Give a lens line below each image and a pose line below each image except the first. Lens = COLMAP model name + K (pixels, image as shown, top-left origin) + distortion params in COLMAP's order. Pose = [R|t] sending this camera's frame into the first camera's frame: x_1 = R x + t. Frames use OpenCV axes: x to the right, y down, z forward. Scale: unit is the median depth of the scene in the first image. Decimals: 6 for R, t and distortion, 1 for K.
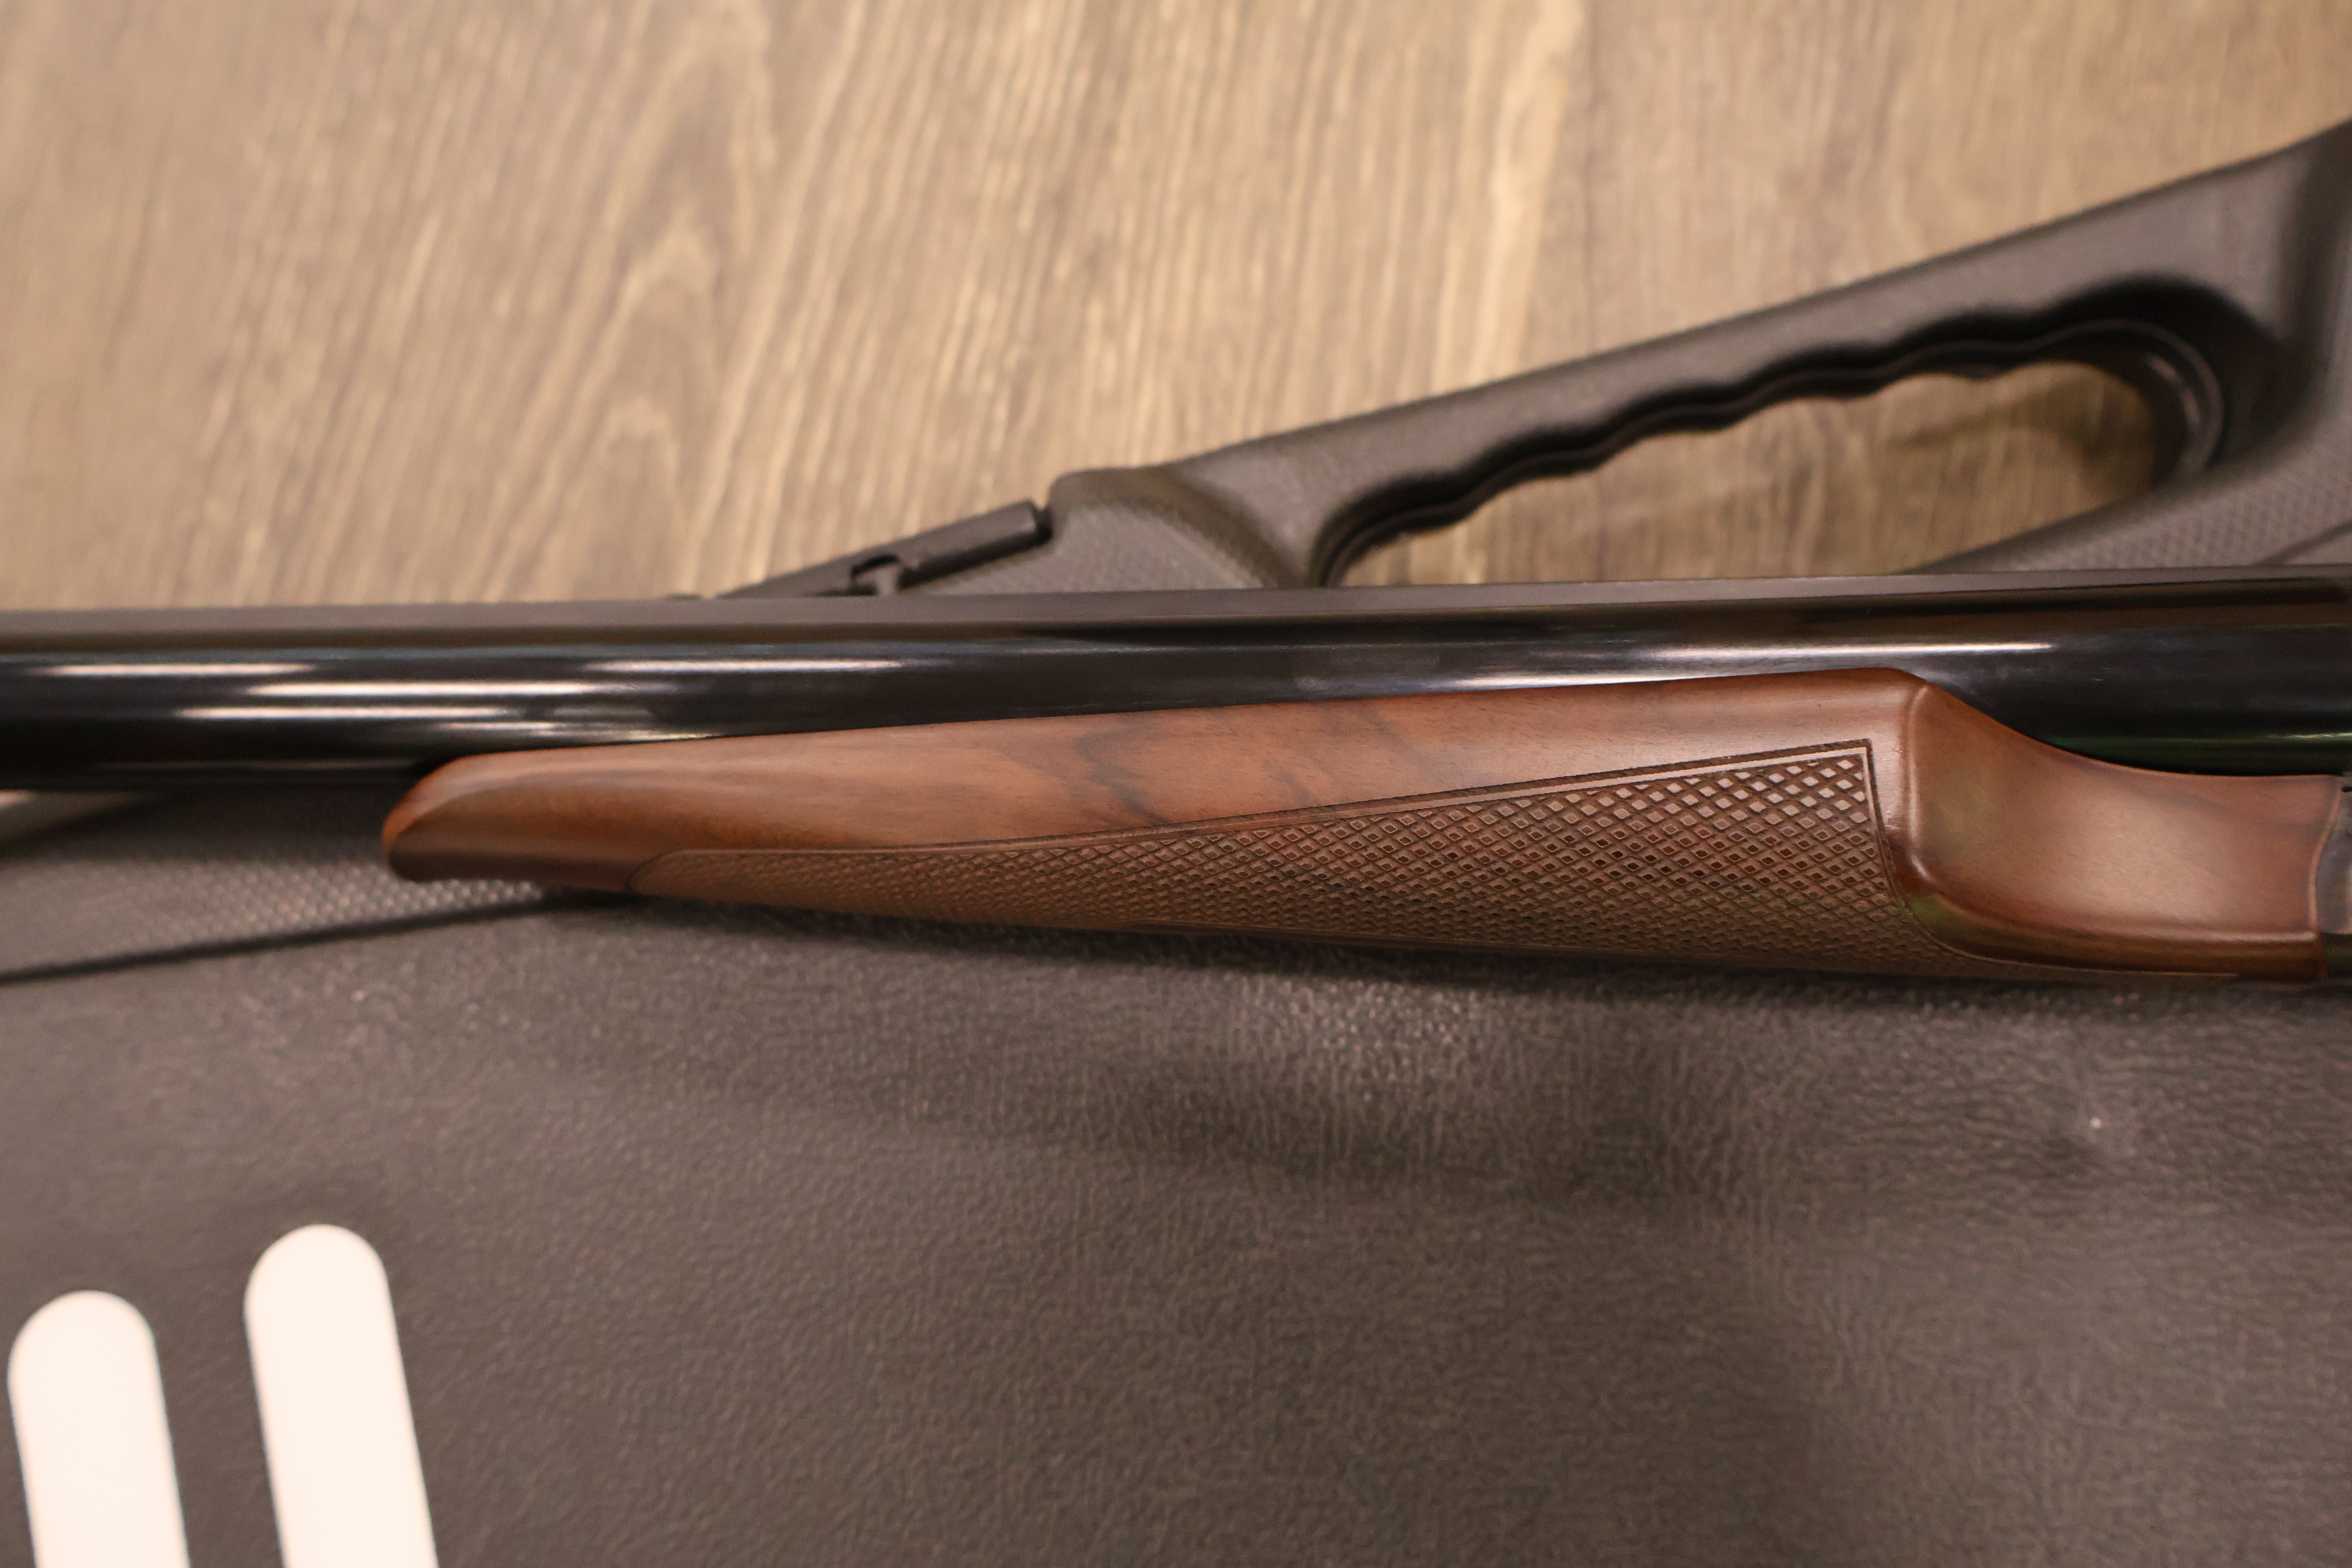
lens RADIAL K [[2050.5, 0, 1178.1], [0, 2050.5, 790.2], [0, 0, 1]] dist [-0.011876, 0.000906]
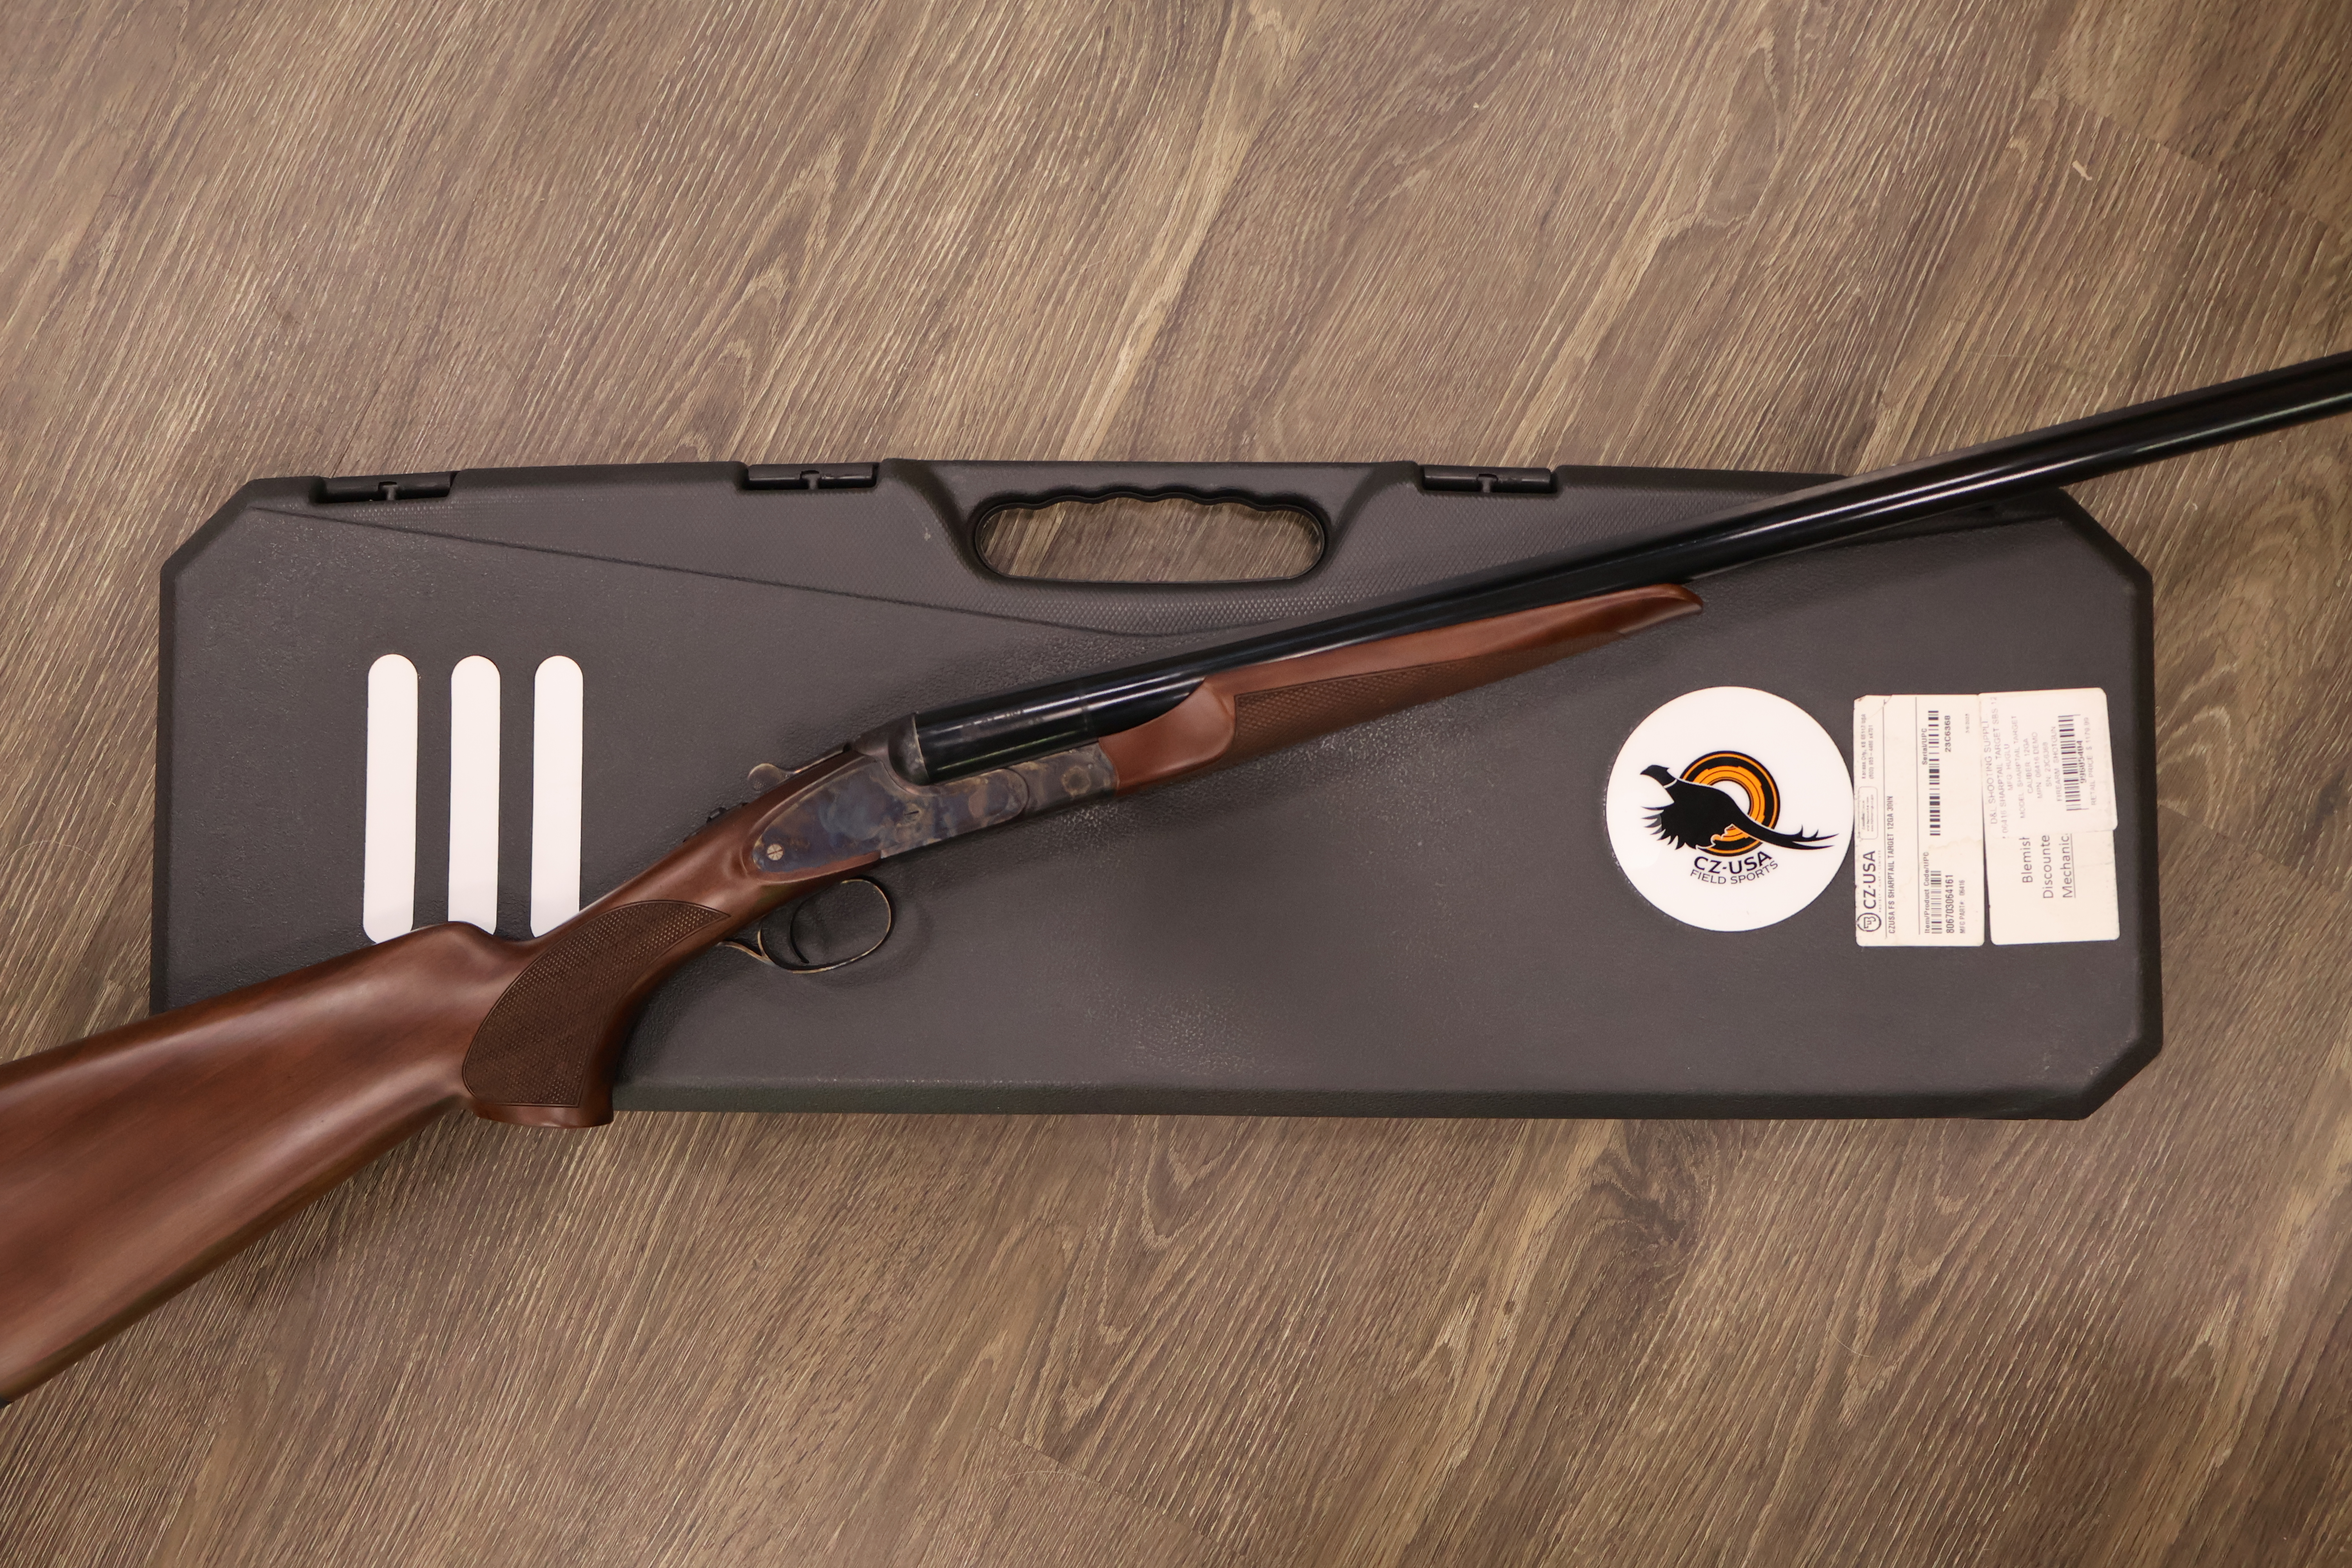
lens RADIAL K [[2050.5, 0, 1178.1], [0, 2050.5, 790.2], [0, 0, 1]] dist [-0.011876, 0.000906]
pose [[0.961533, 0.270543, 0.047537, 0.239796], [-0.274542, 0.940893, 0.198361, -0.307421], [0.008938, -0.203782, 0.978976, -1.368271]]
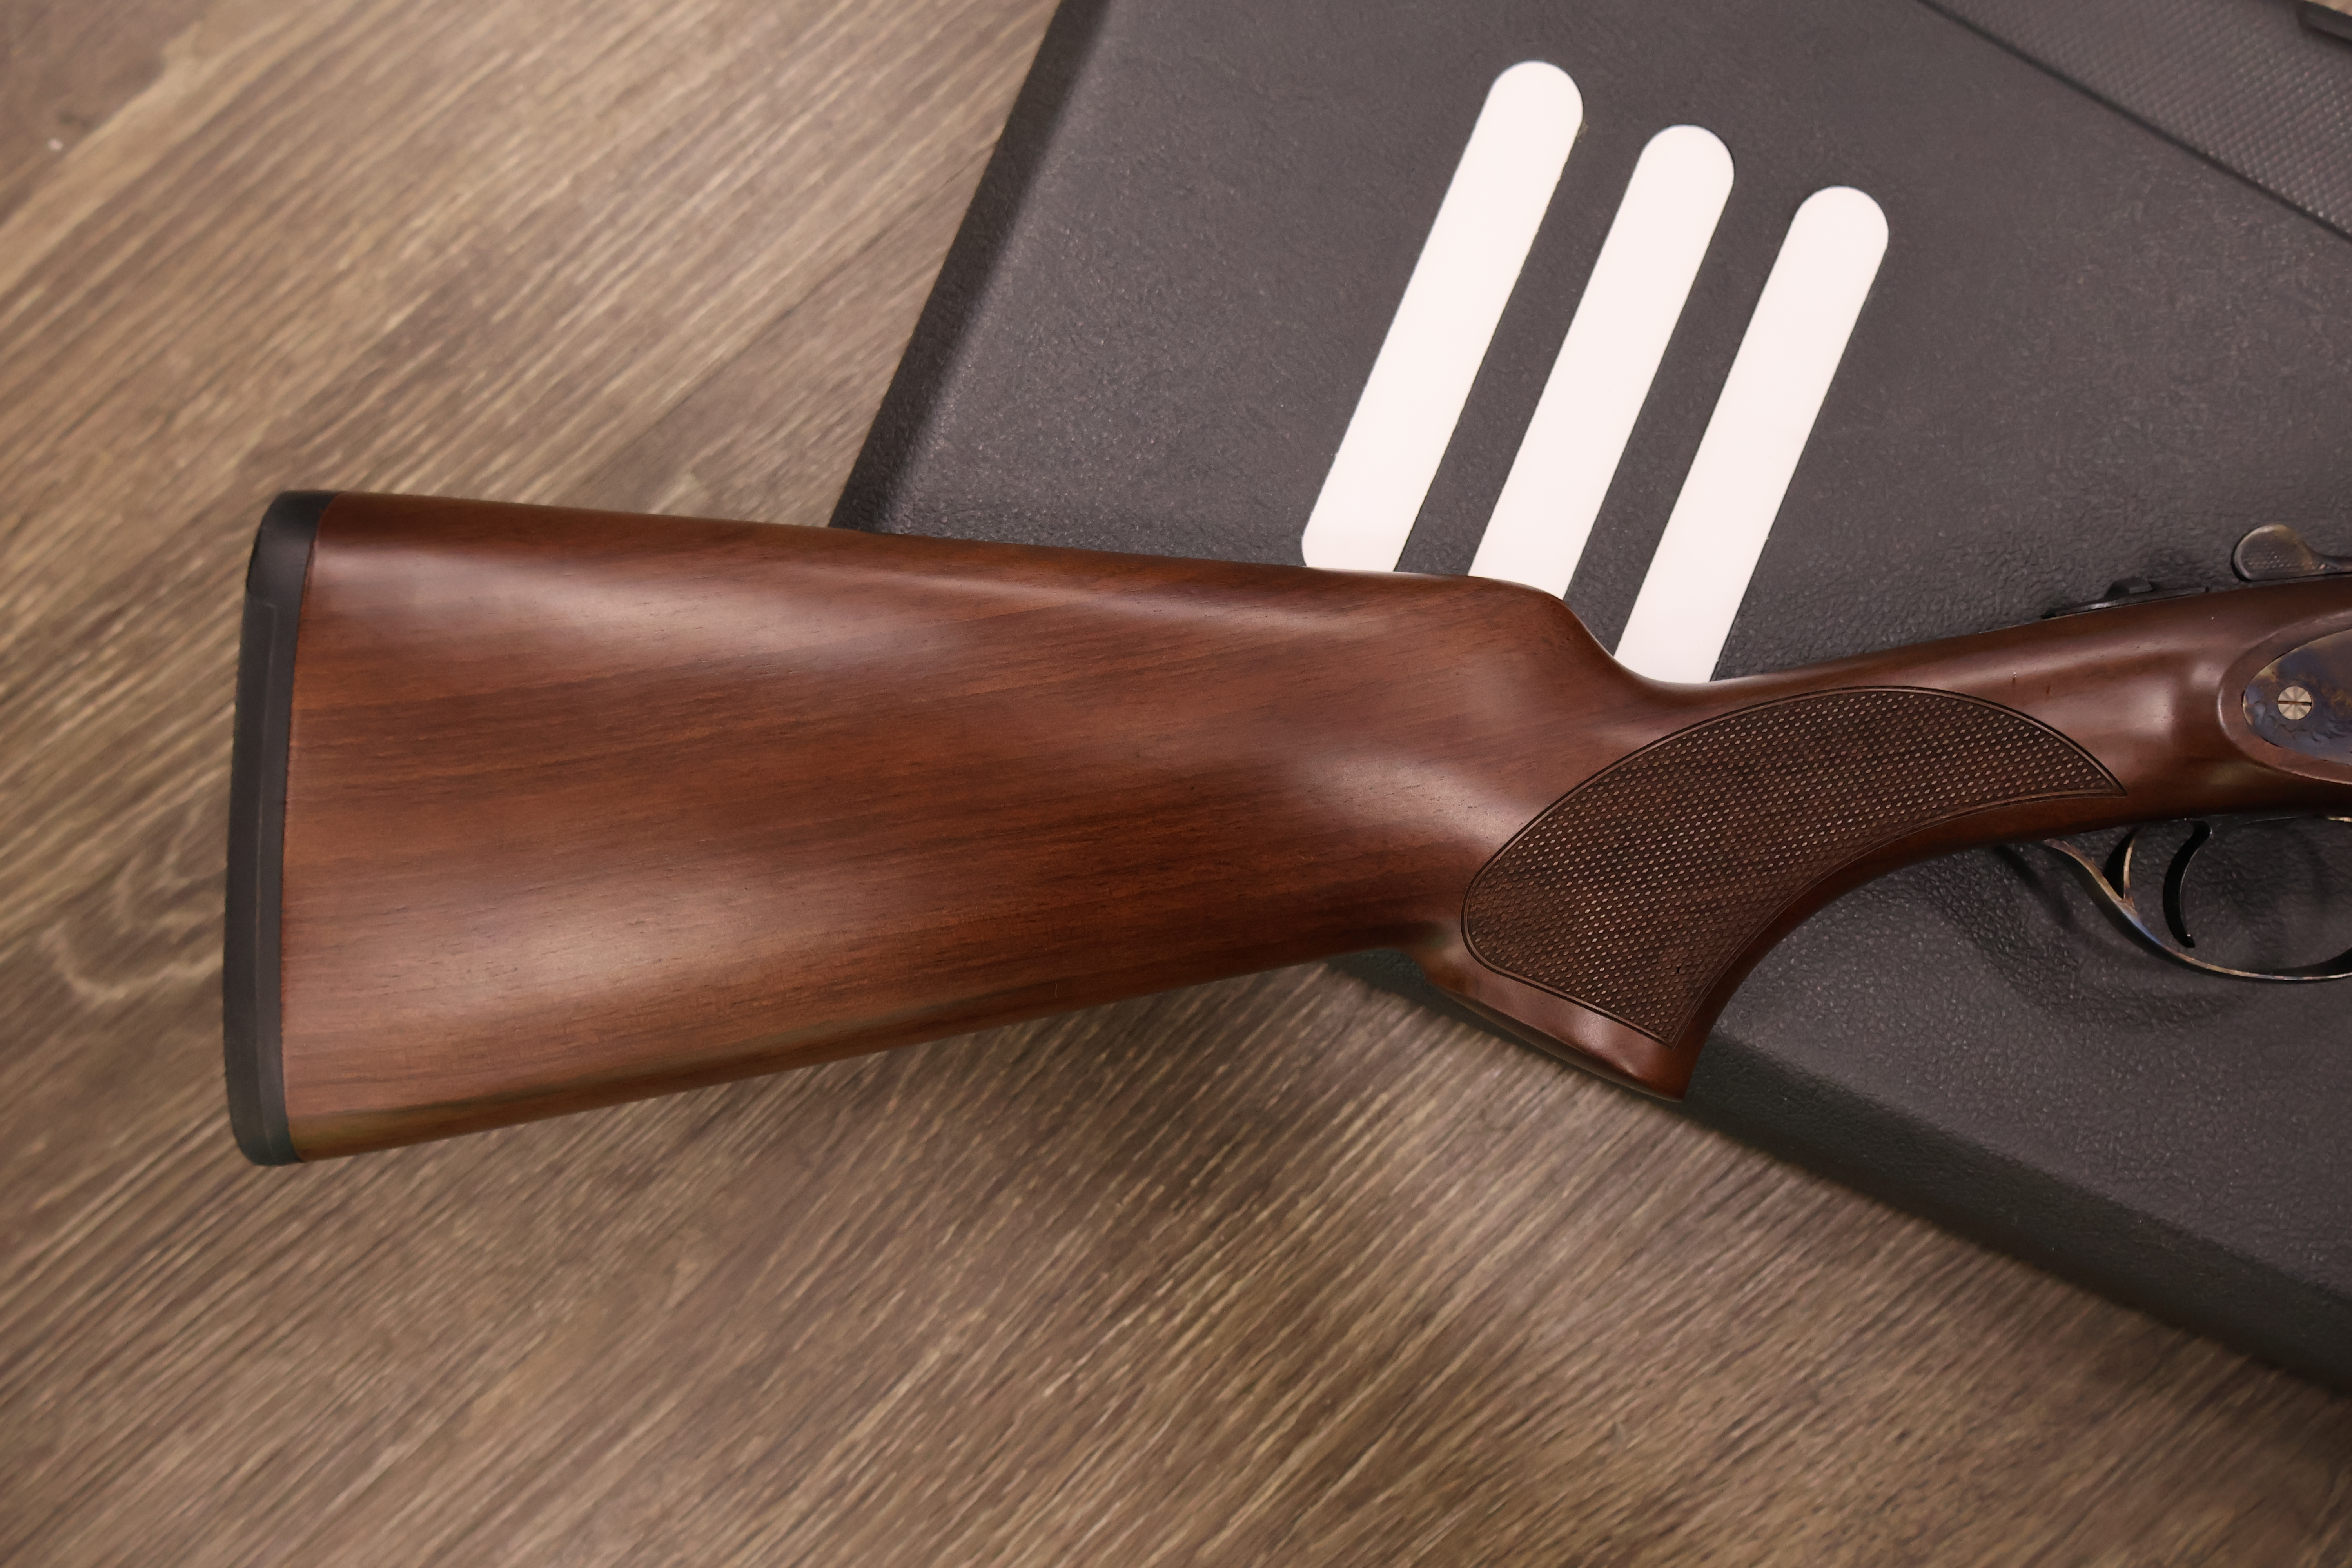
lens RADIAL K [[2097.5, 0, 1178.0], [0, 2097.5, 768.0], [0, 0, 1]] dist [-0.006032, 0.001040]
pose [[0.786838, 0.617153, 0.002735, -0.409603], [-0.608804, 0.775451, 0.167430, 0.425332], [0.101209, -0.133405, 0.985880, -0.422679]]
